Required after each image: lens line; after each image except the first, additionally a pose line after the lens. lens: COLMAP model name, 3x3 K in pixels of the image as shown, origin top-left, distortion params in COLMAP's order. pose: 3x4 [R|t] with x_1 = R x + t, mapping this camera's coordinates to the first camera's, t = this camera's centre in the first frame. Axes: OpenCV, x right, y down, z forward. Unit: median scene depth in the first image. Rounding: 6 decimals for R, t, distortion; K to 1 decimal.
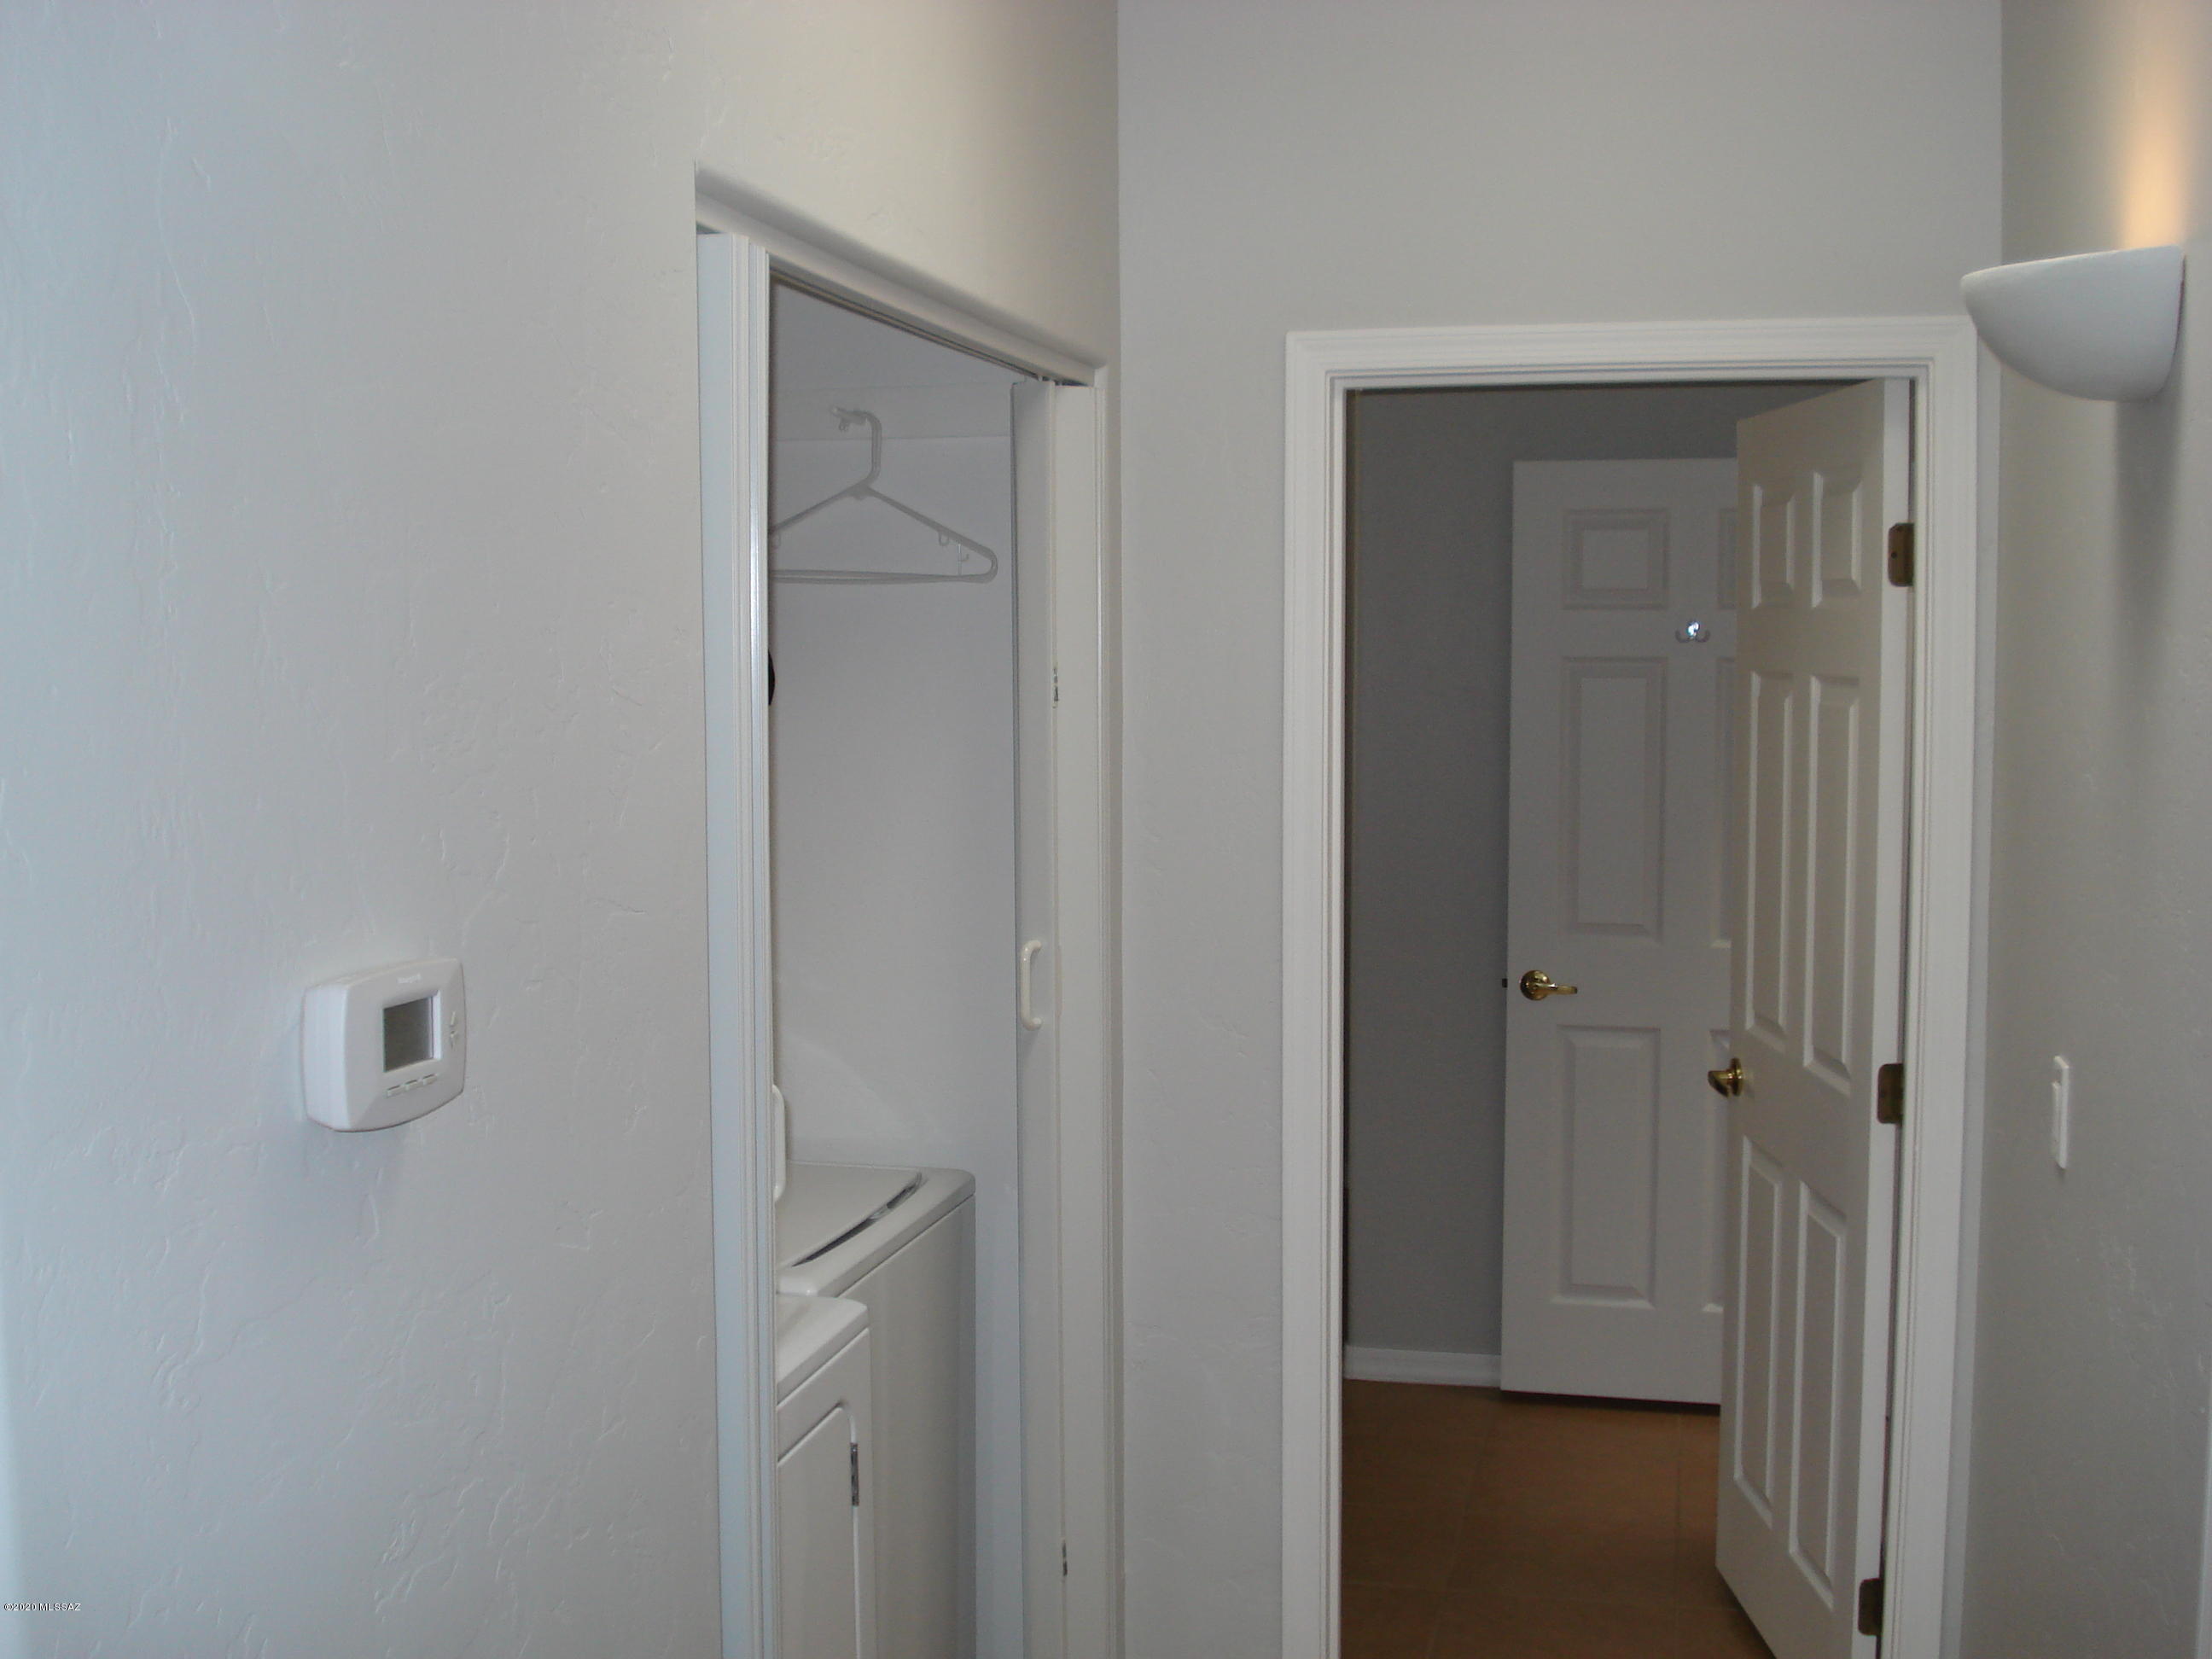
lens RADIAL K [[2578.2, 0, 1106.0], [0, 2578.2, 829.5], [0, 0, 1]] dist [-0.080967, -0.002087]
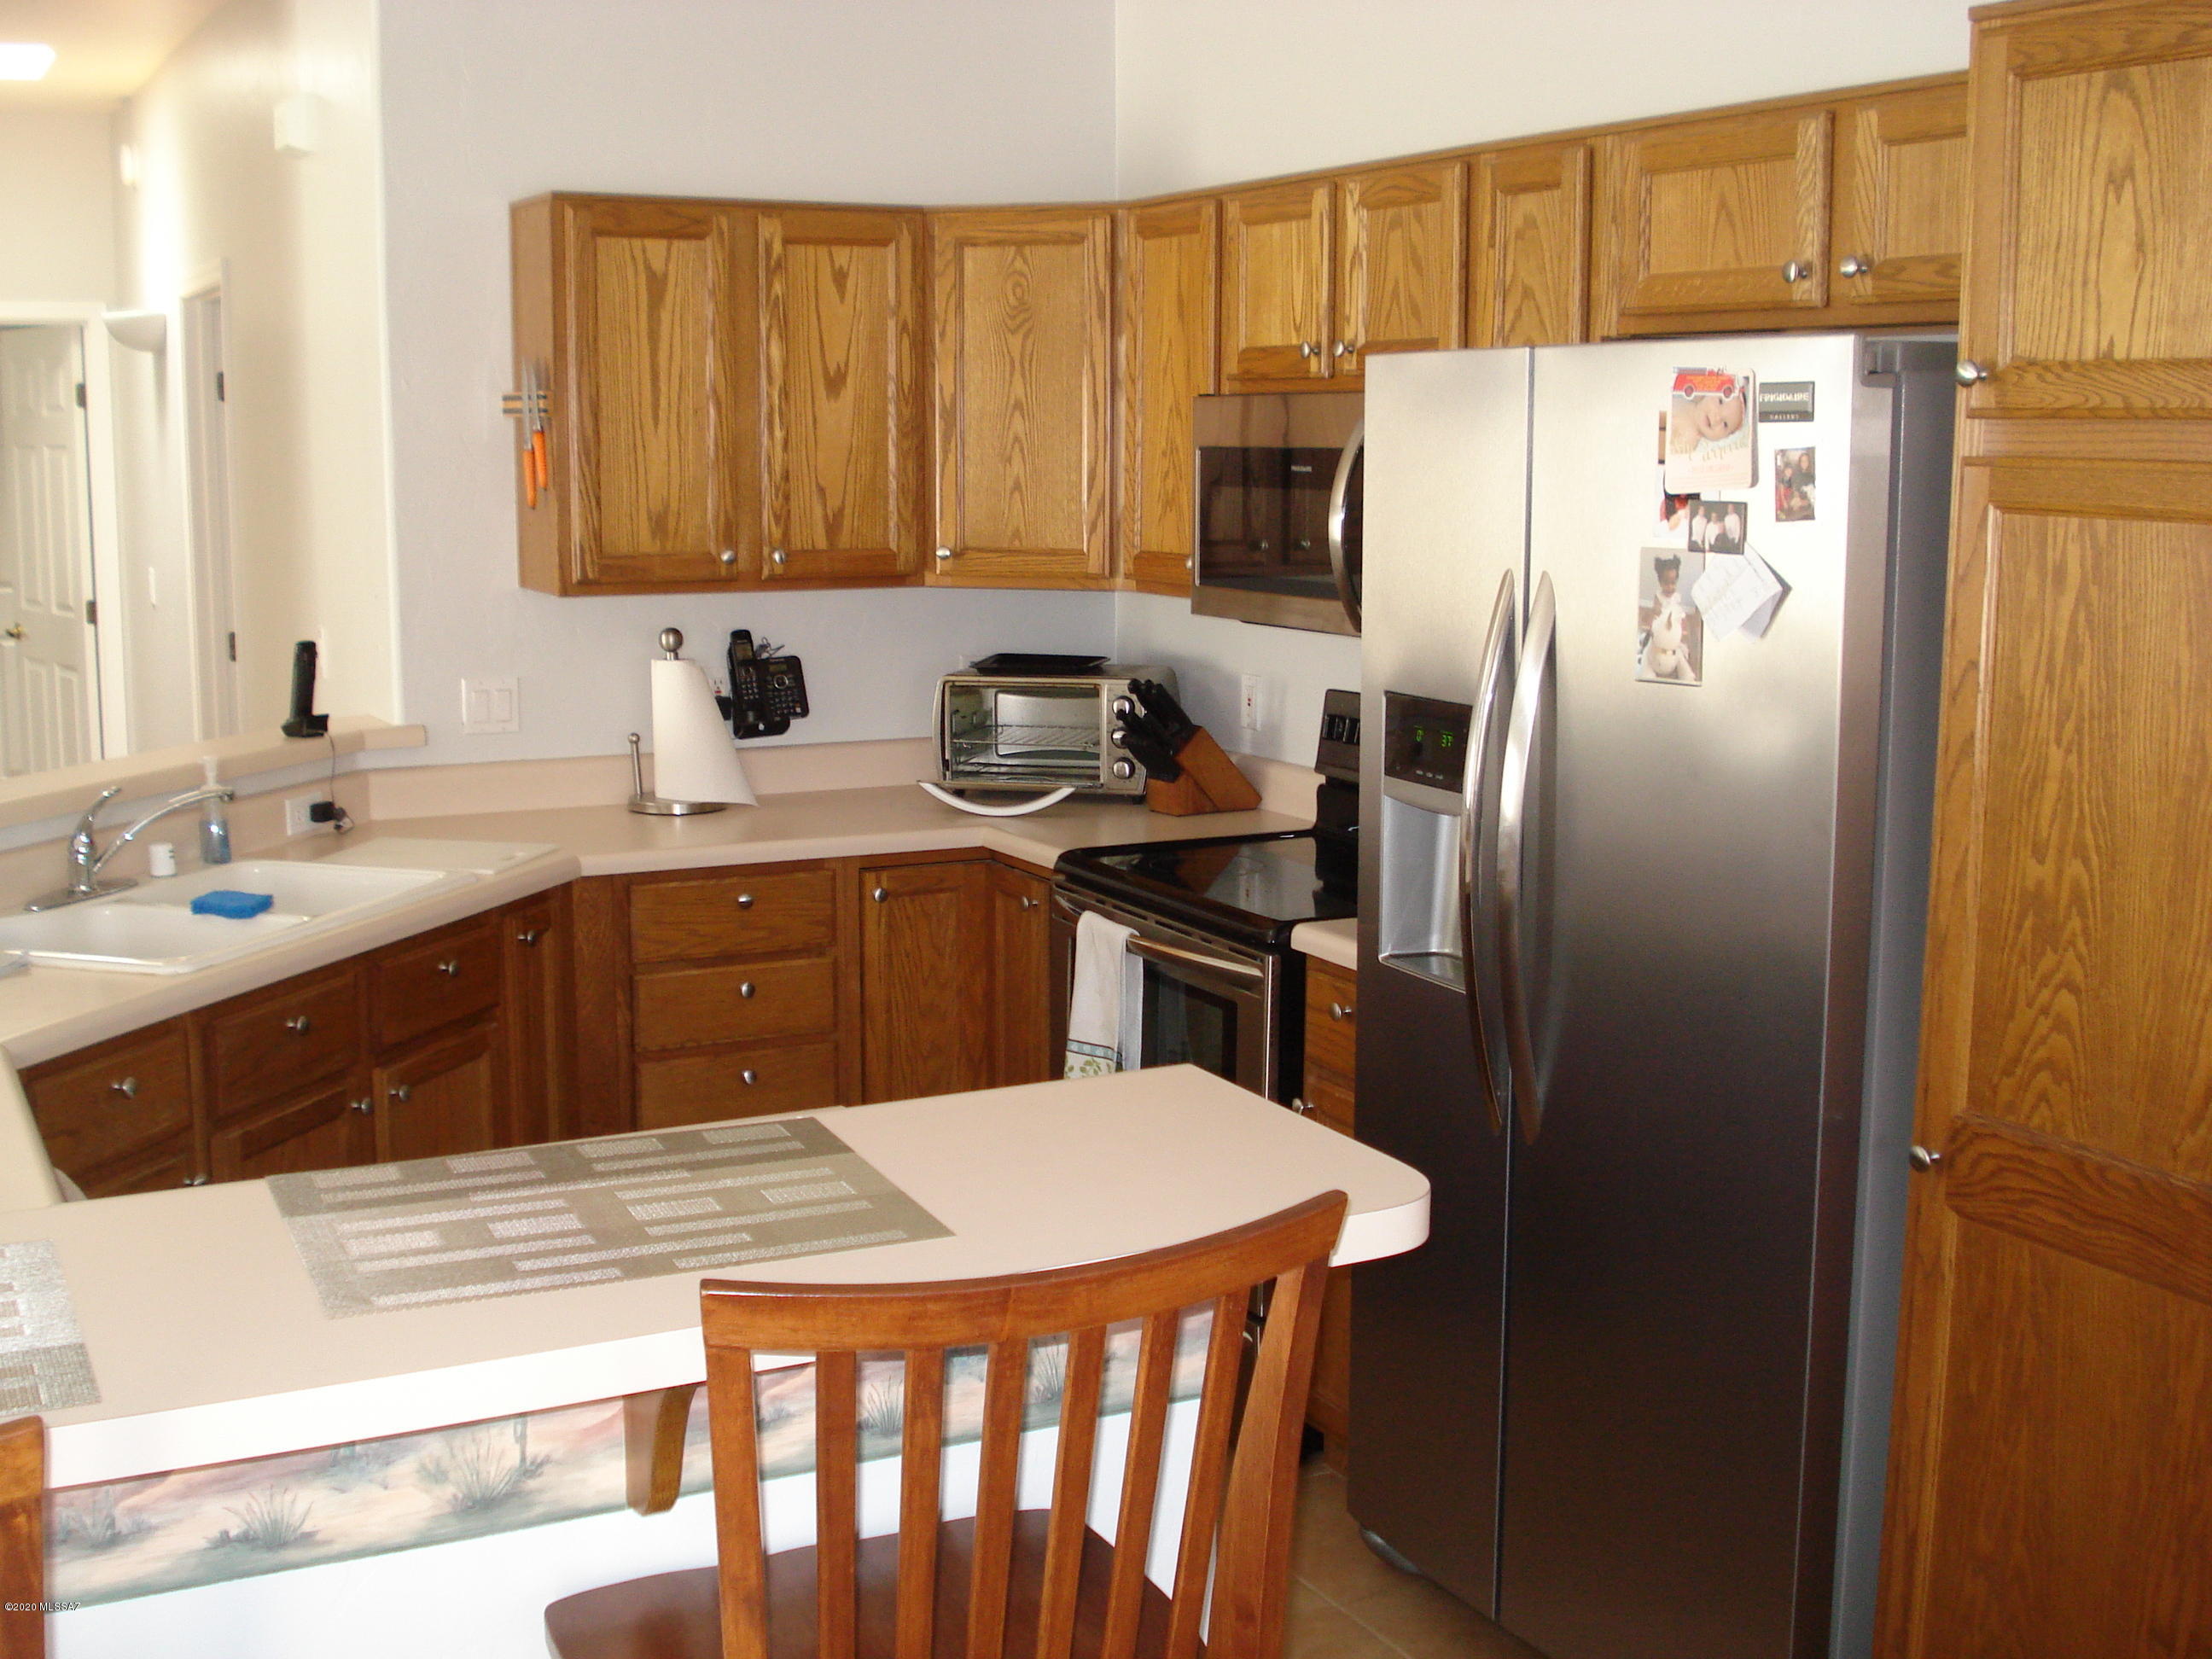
lens RADIAL K [[2578.2, 0, 1106.0], [0, 2578.2, 829.5], [0, 0, 1]] dist [-0.080967, -0.002087]
pose [[0.769067, -0.085676, 0.633400, -0.482874], [0.048684, 0.995949, 0.075604, 0.162624], [-0.637312, -0.027308, 0.770122, -1.432611]]
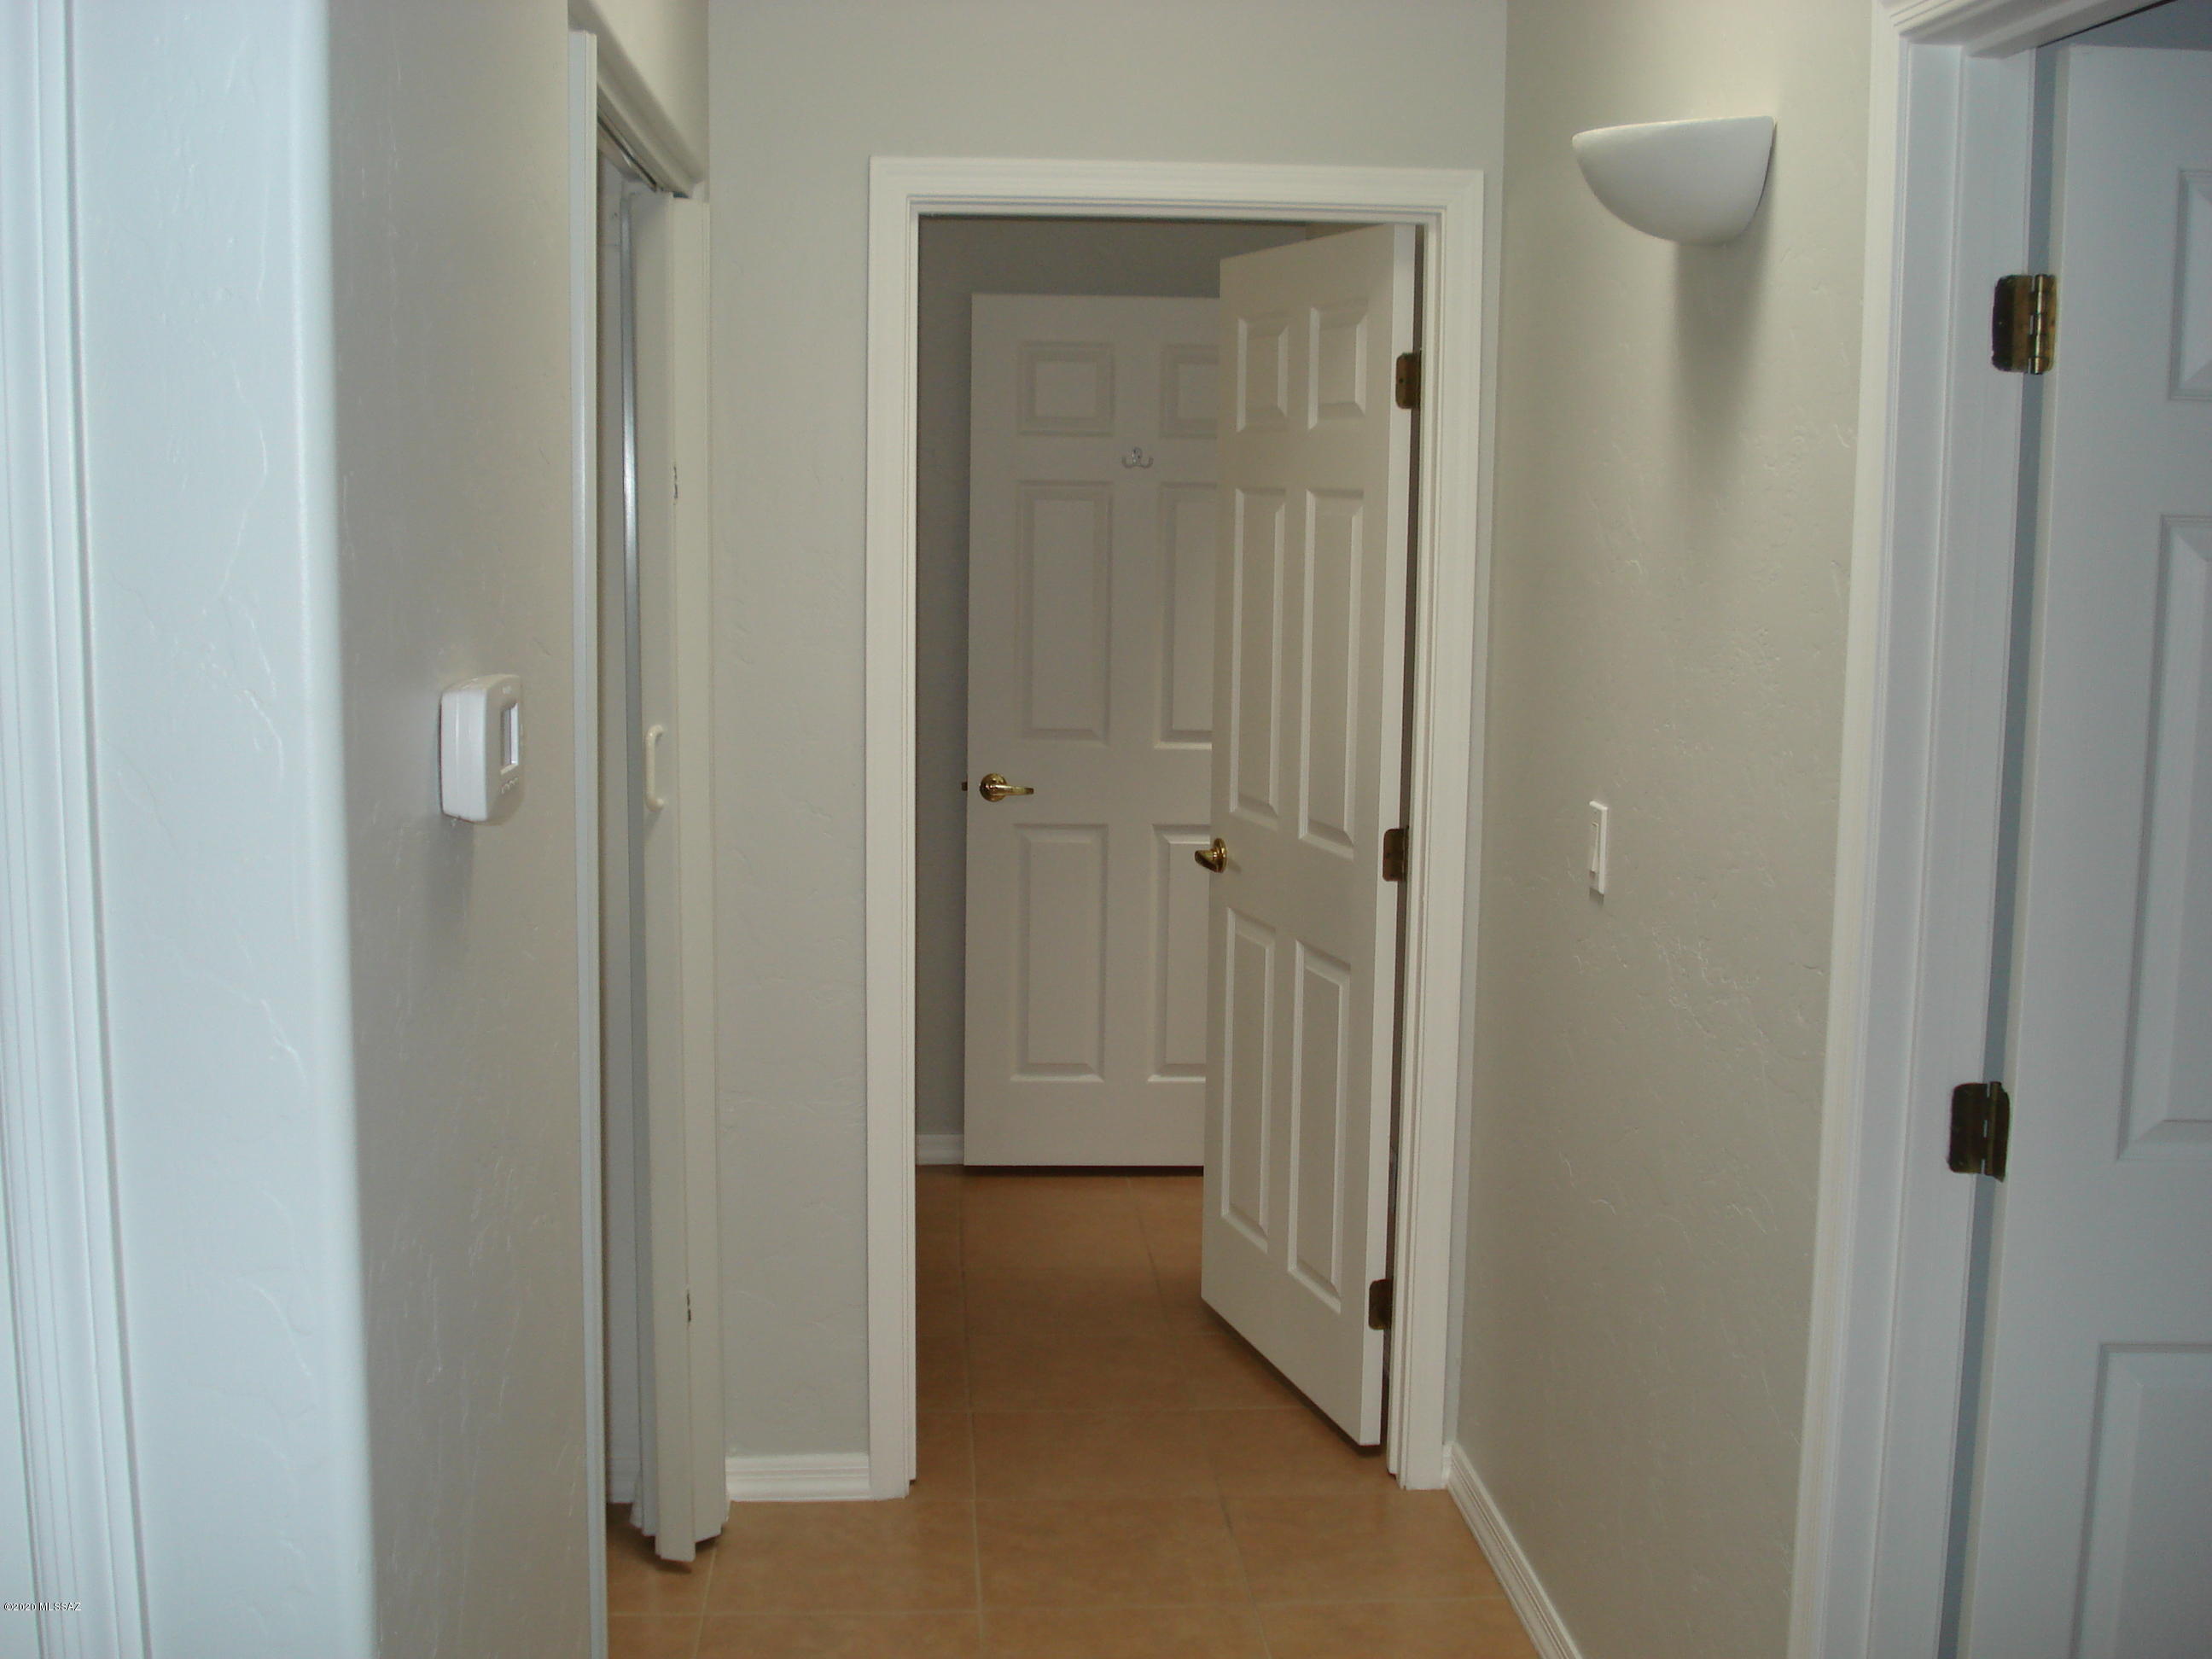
lens RADIAL K [[2607.6, 0, 1106.0], [0, 2607.6, 829.5], [0, 0, 1]] dist [-0.032413, -0.012266]
pose [[0.953725, -0.023405, 0.299767, -0.155251], [0.007173, 0.998453, 0.055134, 0.024941], [-0.300594, -0.050432, 0.952418, -0.068979]]
